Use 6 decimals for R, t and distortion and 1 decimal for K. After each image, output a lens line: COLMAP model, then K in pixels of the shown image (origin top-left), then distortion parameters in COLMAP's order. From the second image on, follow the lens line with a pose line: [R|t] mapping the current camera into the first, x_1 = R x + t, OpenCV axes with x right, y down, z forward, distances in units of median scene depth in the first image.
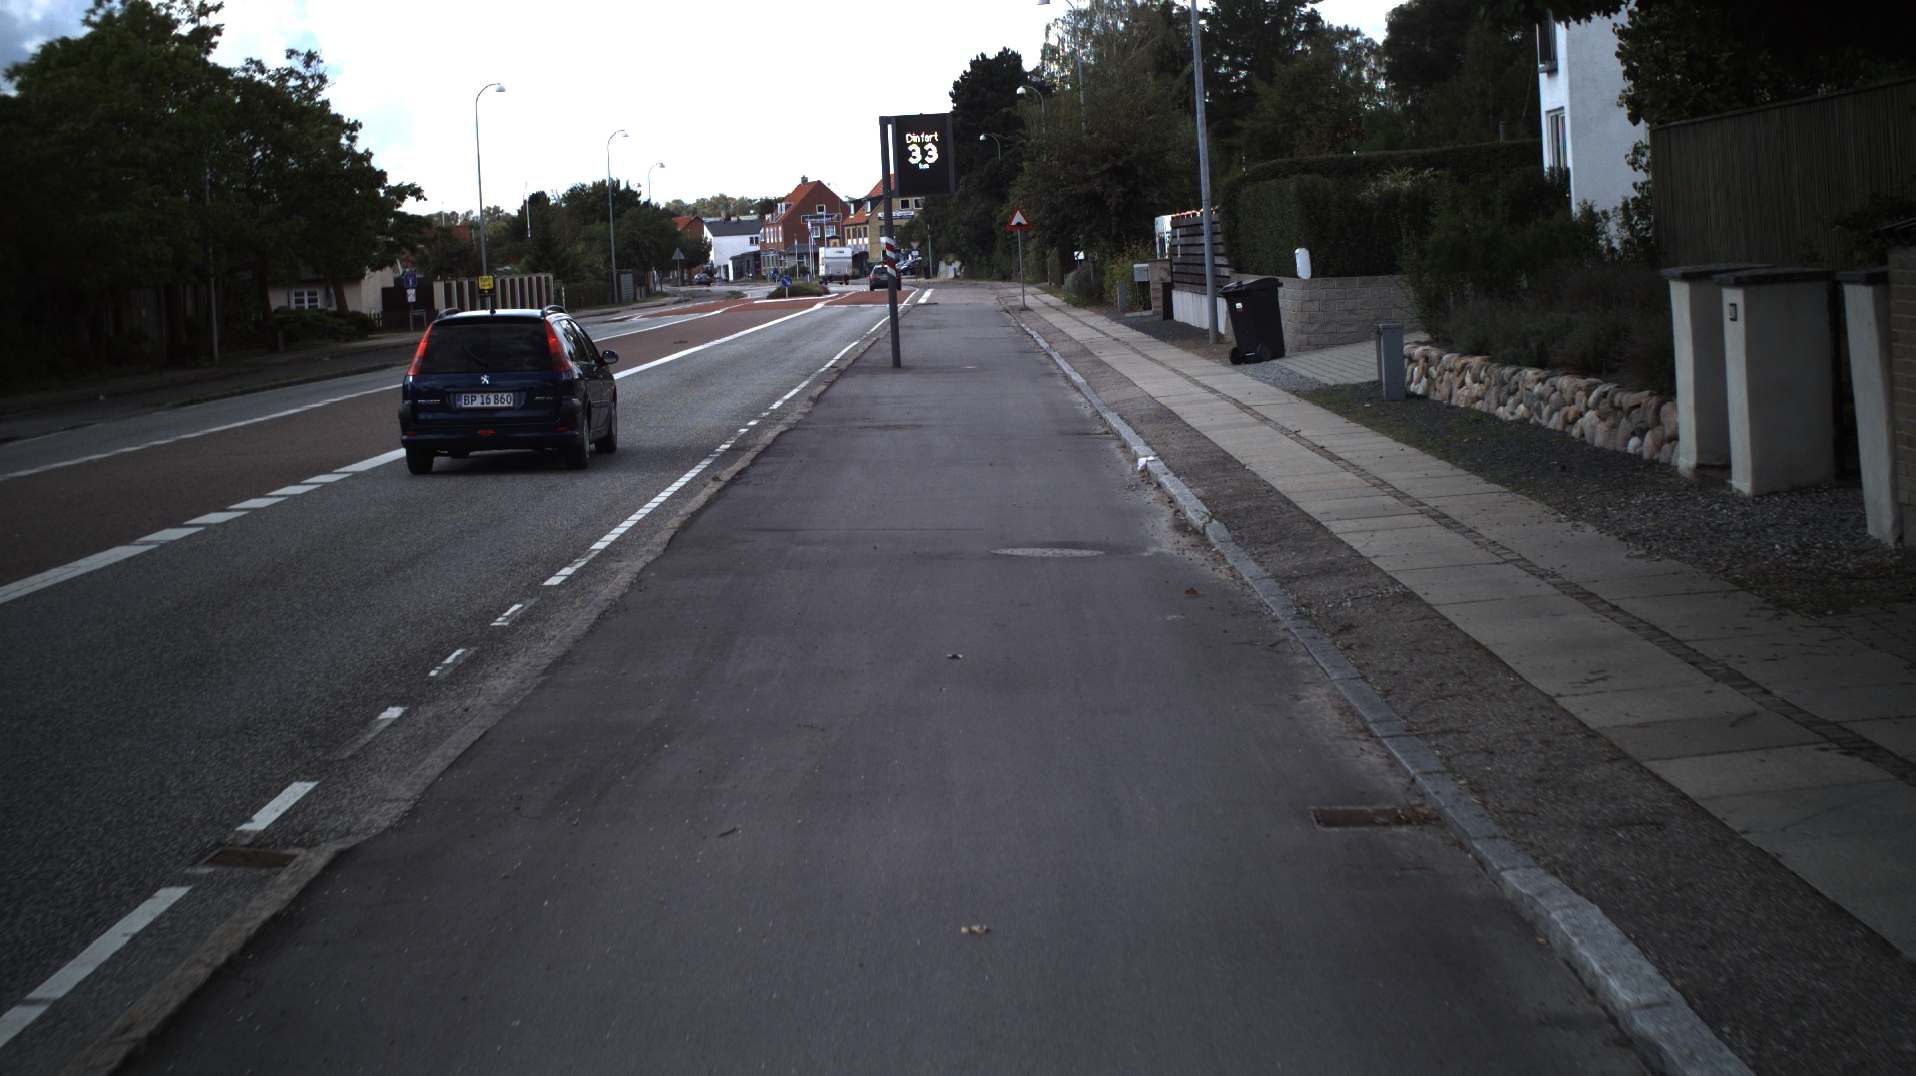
lens RADIAL K [[4083.3, 0, 1053.7], [0, 4083.3, 540.0], [0, 0, 1]] dist [-0.274718, -0.266001]
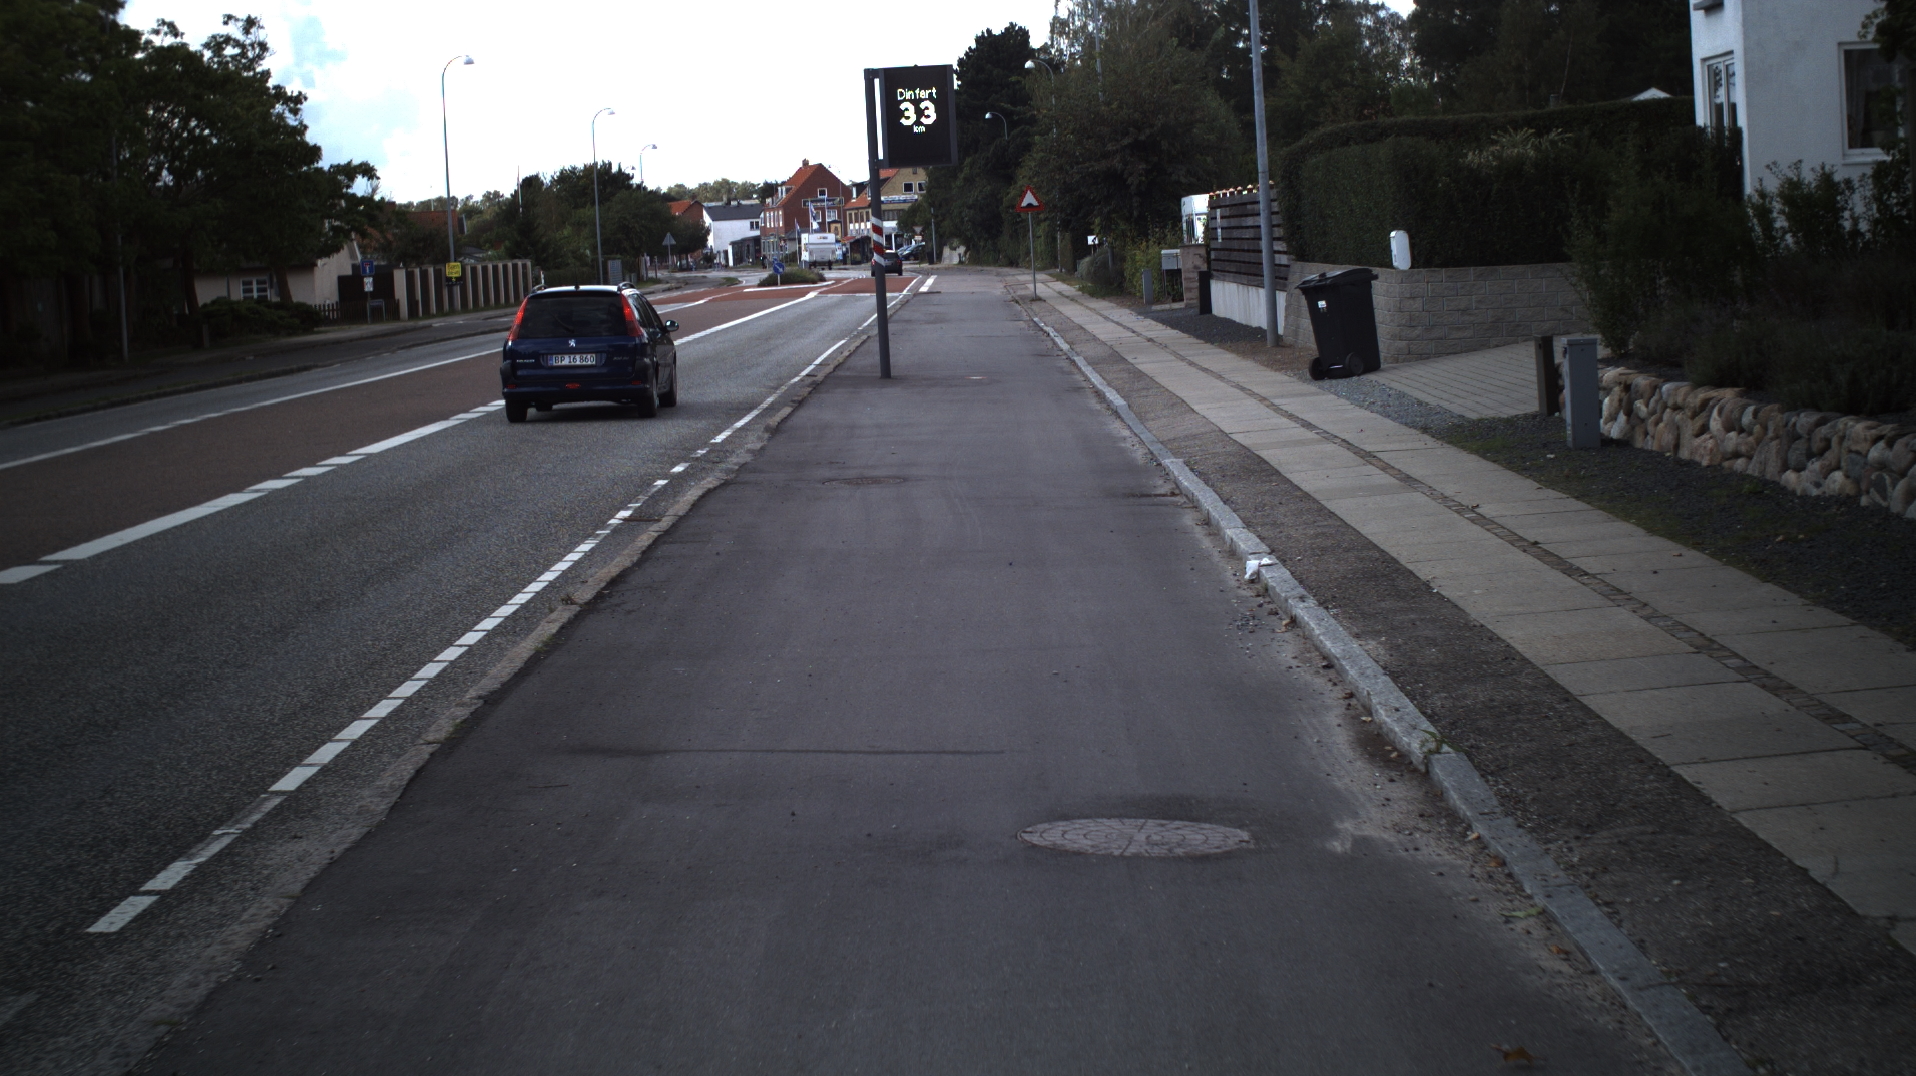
lens RADIAL K [[3600.7, 0, 958.0], [0, 3600.7, 538.0], [0, 0, 1]] dist [-0.251203, -0.104382]
pose [[0.999685, 0.000688, -0.025084, -0.003999], [-0.000365, 0.999917, 0.012874, -0.012776], [0.025091, -0.012861, 0.999602, 0.184945]]
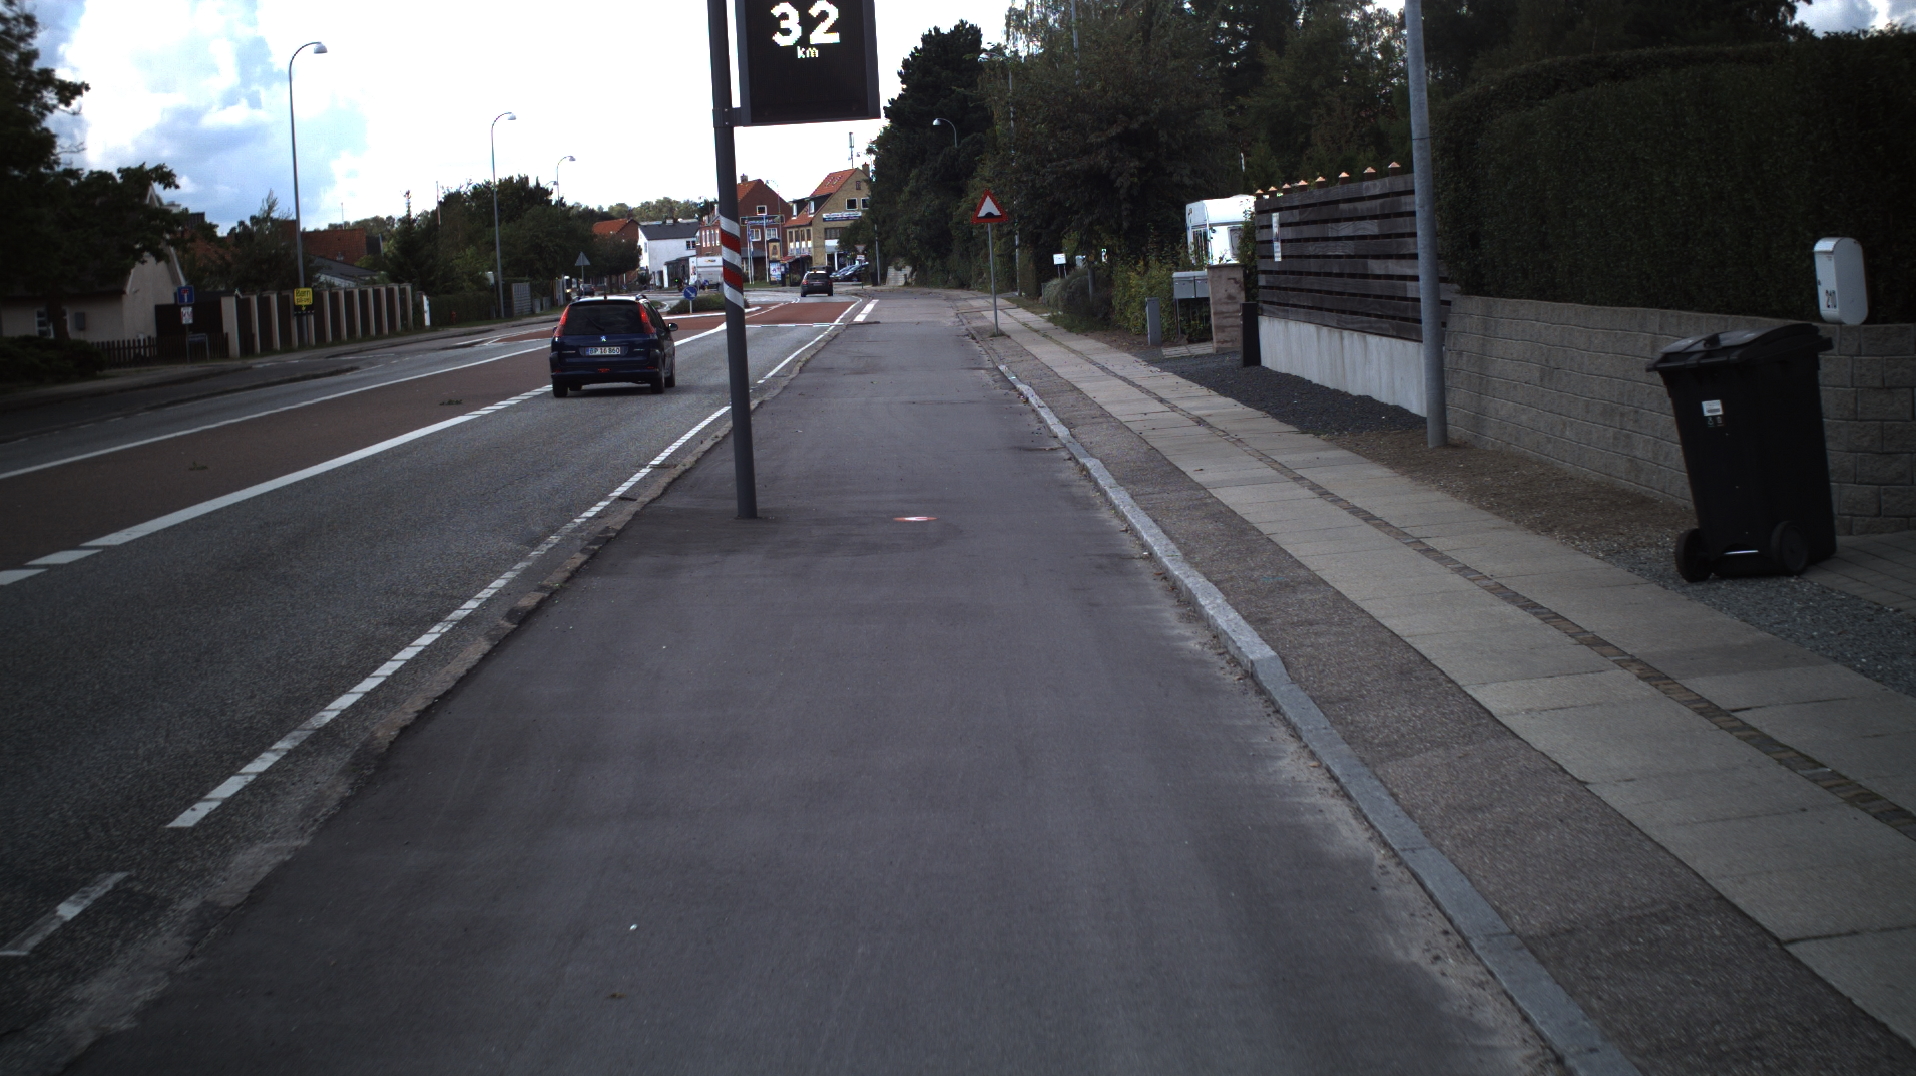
lens RADIAL K [[2912.4, 0, 933.2], [0, 2912.4, 485.7], [0, 0, 1]] dist [-0.211121, 0.001499]
pose [[0.999836, -0.002411, -0.017967, -0.008478], [0.002551, 0.999967, 0.007774, -0.031253], [0.017948, -0.007819, 0.999808, 0.449246]]
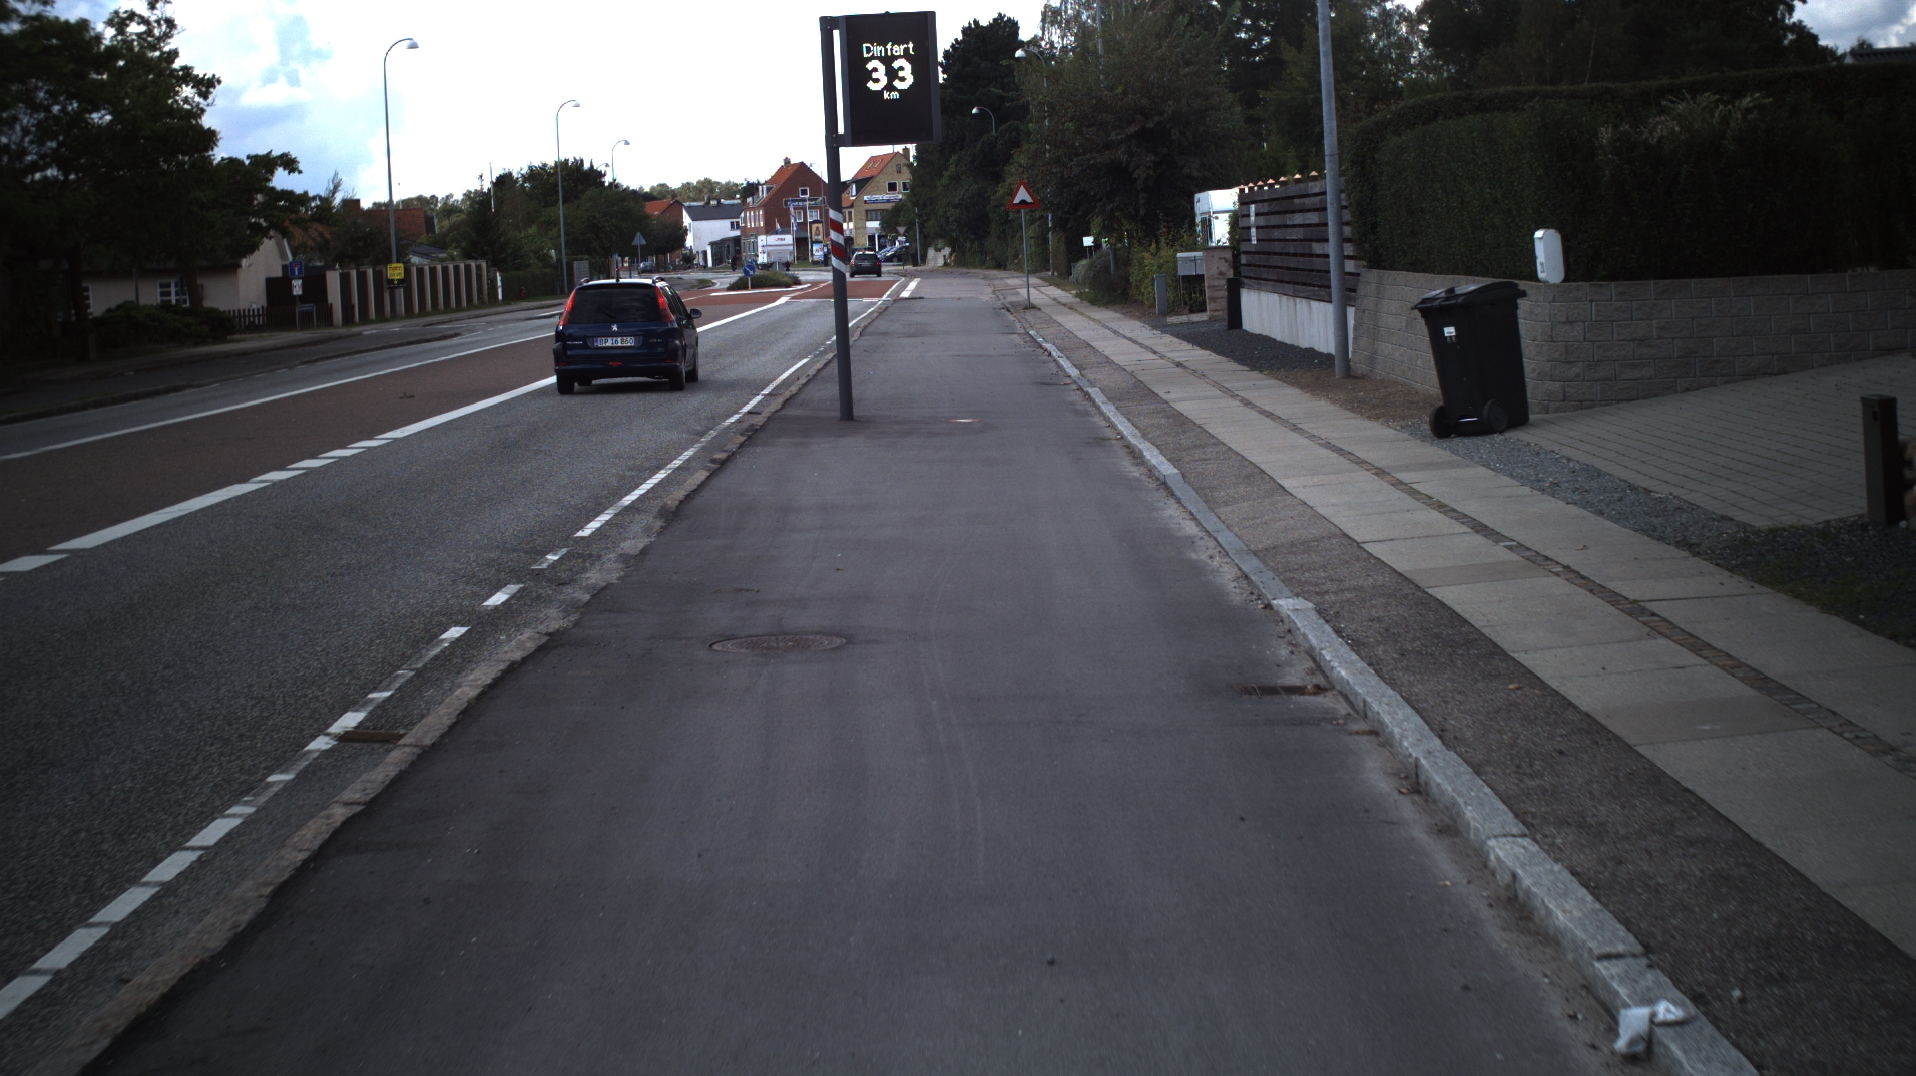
lens RADIAL K [[3221.2, 0, 954.6], [0, 3221.2, 504.8], [0, 0, 1]] dist [-0.237076, 0.096638]
pose [[0.999761, 0.003903, -0.021529, -0.007403], [-0.003649, 0.999923, 0.011827, -0.022829], [0.021573, -0.011745, 0.999698, 0.330881]]
